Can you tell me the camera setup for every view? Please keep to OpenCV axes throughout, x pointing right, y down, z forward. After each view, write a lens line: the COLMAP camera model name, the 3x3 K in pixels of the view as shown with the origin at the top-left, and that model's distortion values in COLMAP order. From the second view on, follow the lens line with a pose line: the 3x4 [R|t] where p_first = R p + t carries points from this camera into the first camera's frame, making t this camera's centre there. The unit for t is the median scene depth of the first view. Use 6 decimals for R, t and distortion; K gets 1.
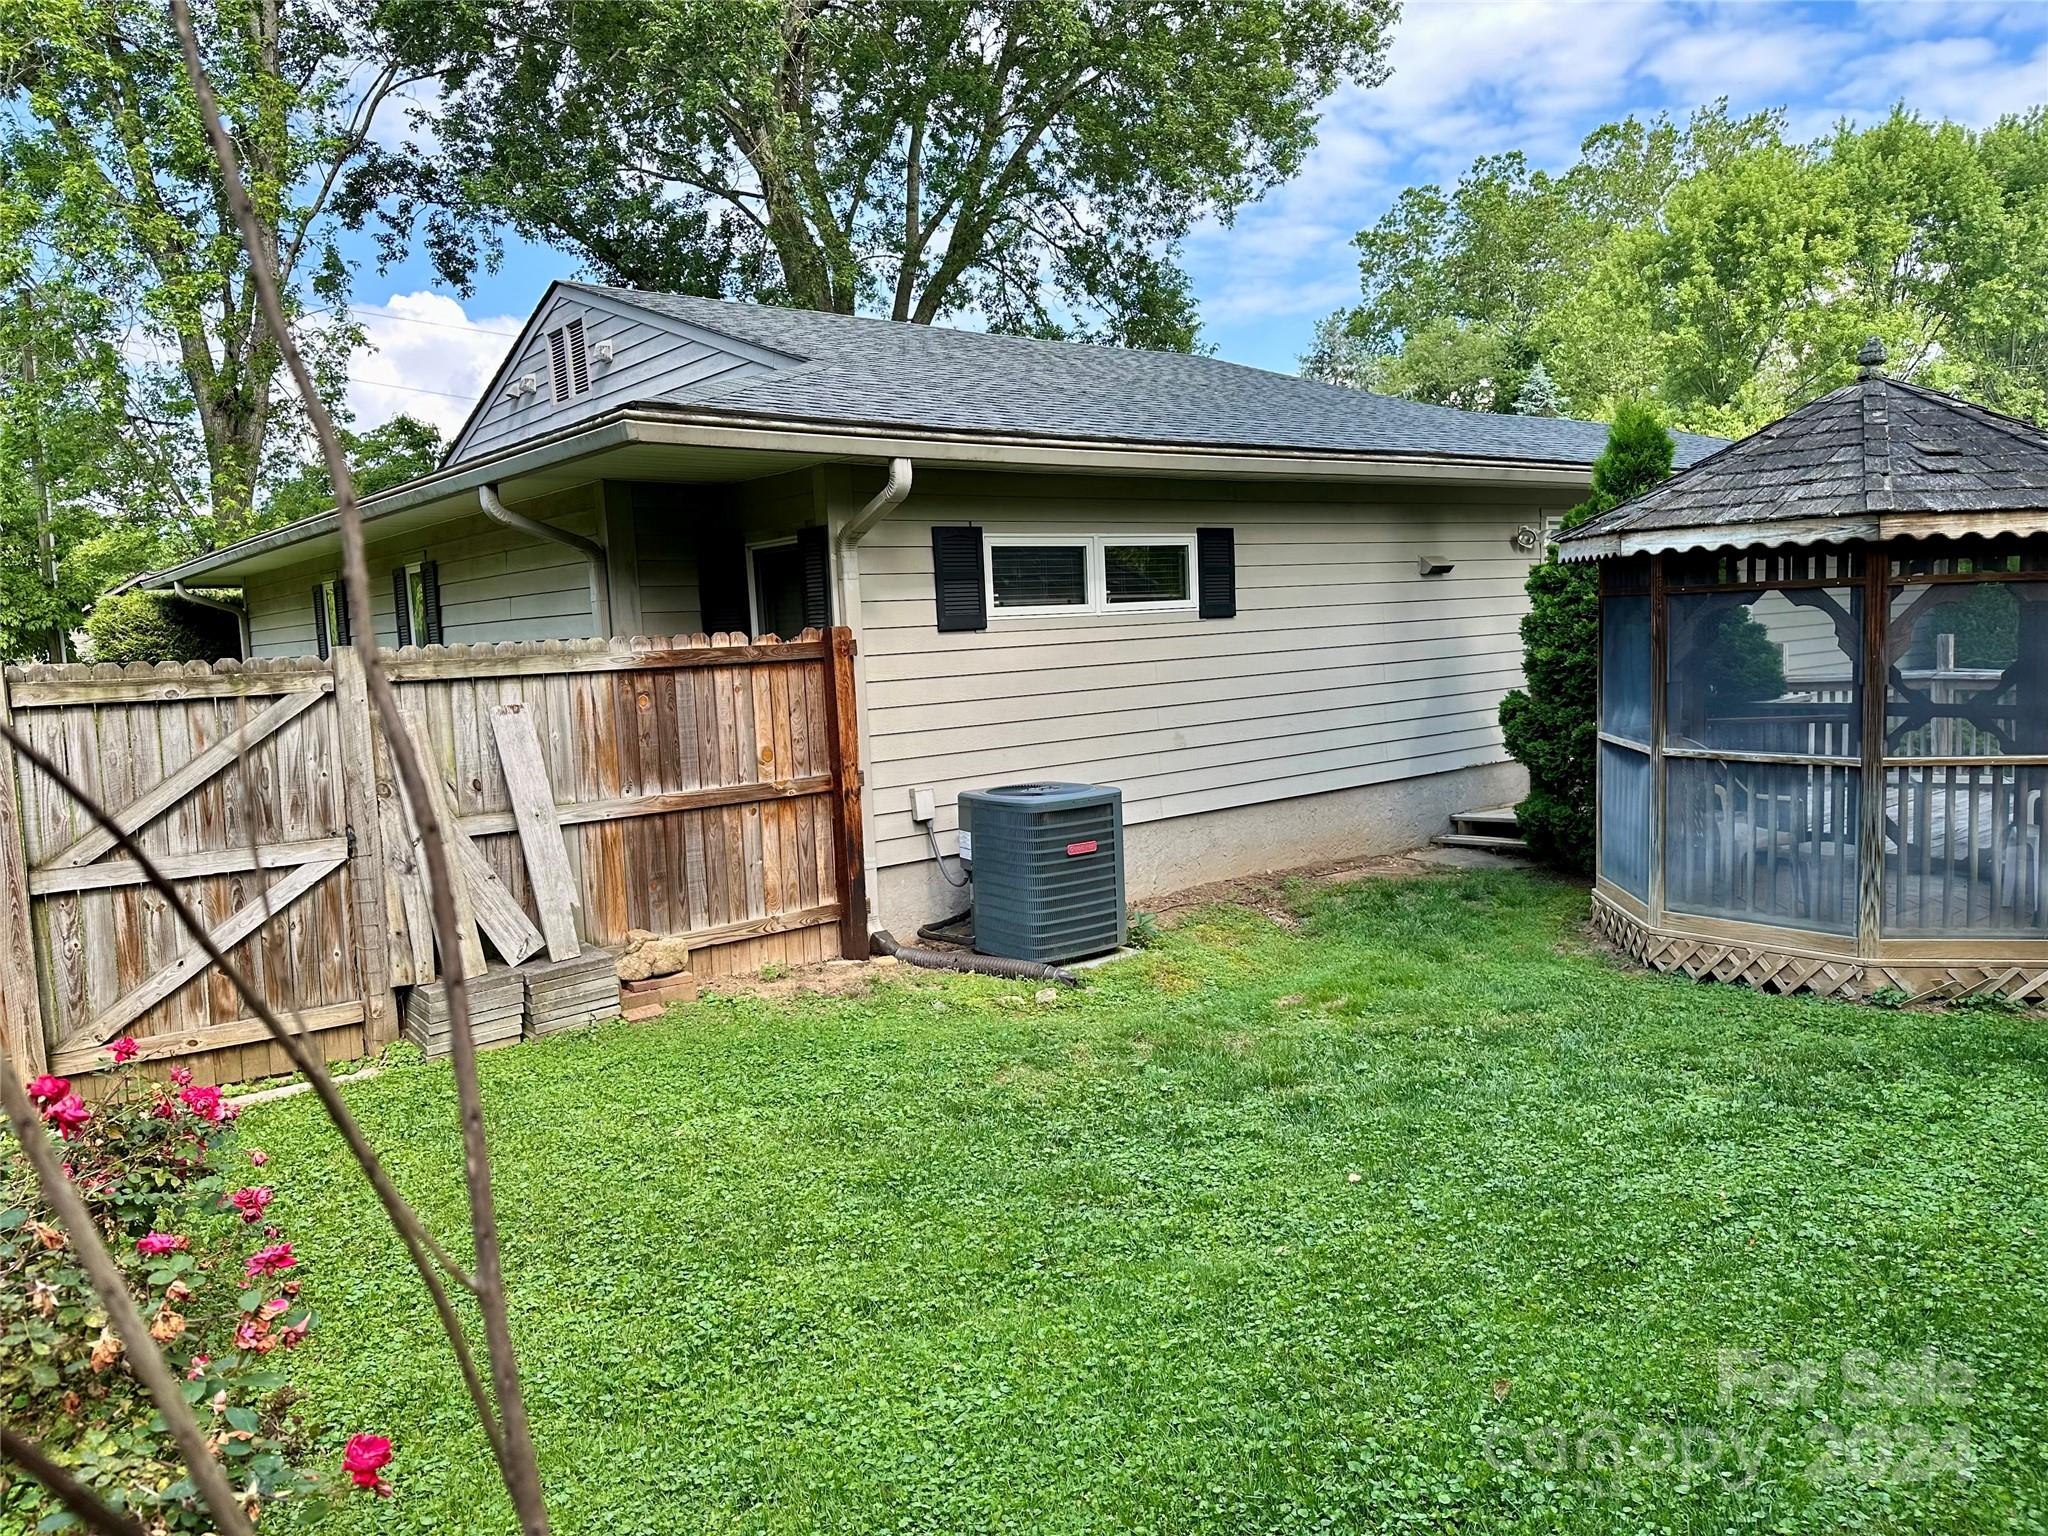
lens RADIAL K [[1426.8, 0, 1020.8], [0, 1426.8, 758.3], [0, 0, 1]] dist [0.160072, -0.280929]
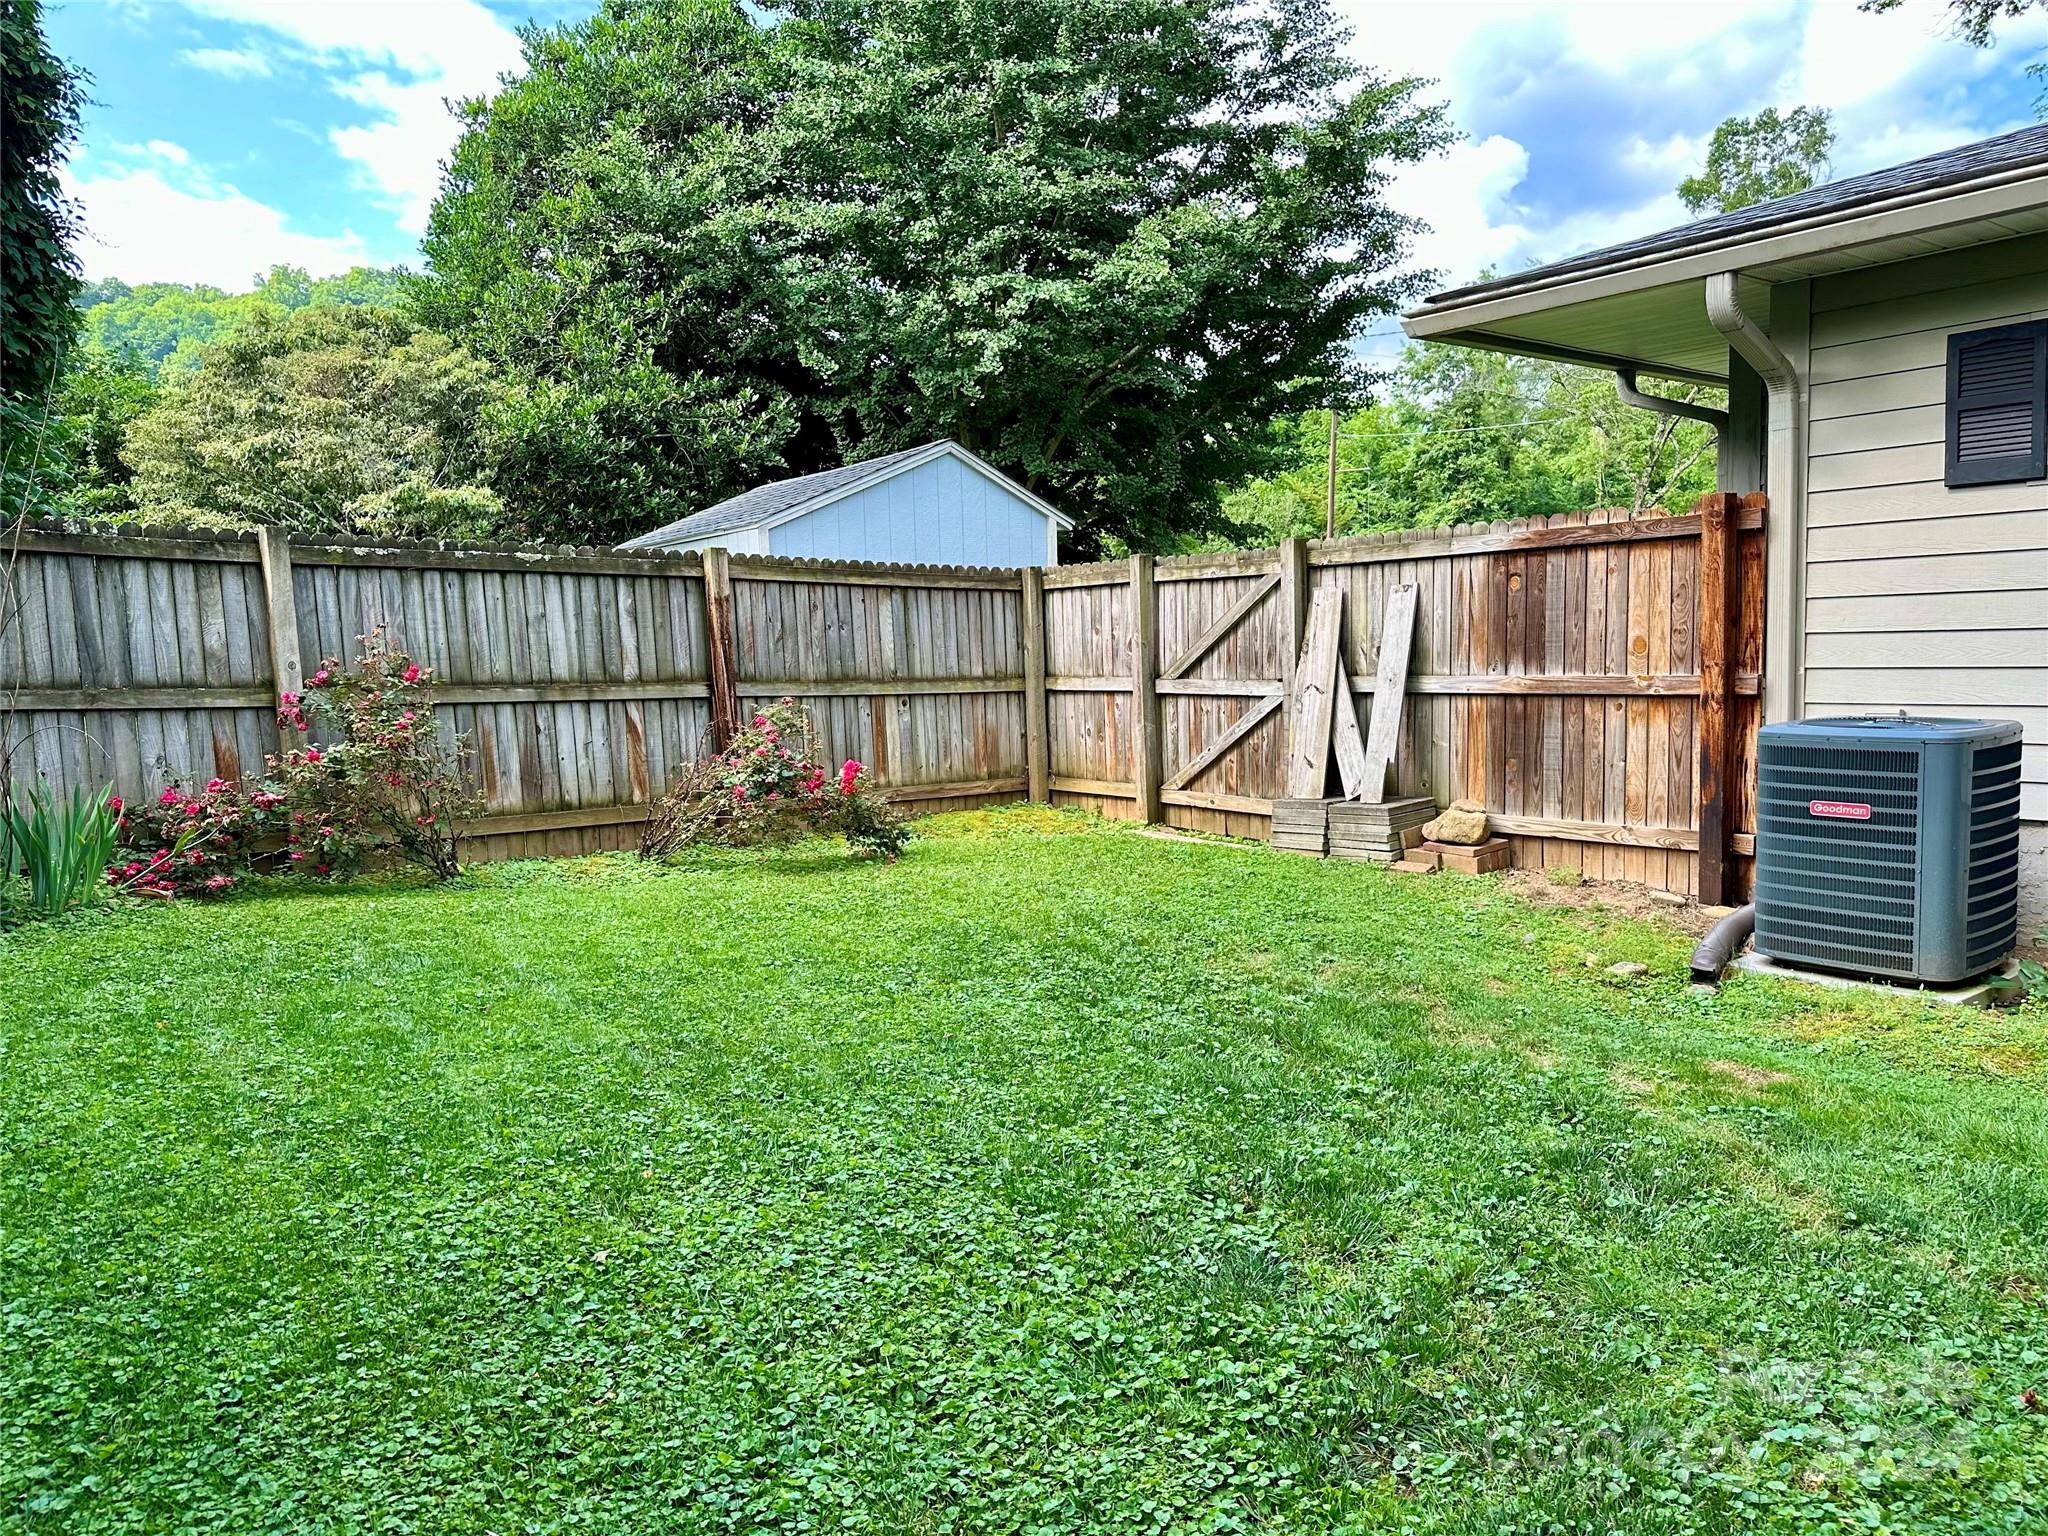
lens RADIAL K [[1426.8, 0, 1020.8], [0, 1426.8, 758.3], [0, 0, 1]] dist [0.160072, -0.280929]
pose [[-0.019139, 0.129011, -0.991458, 0.757279], [-0.058998, 0.989766, 0.129930, -0.028455], [0.998075, 0.060981, -0.011332, 0.655671]]
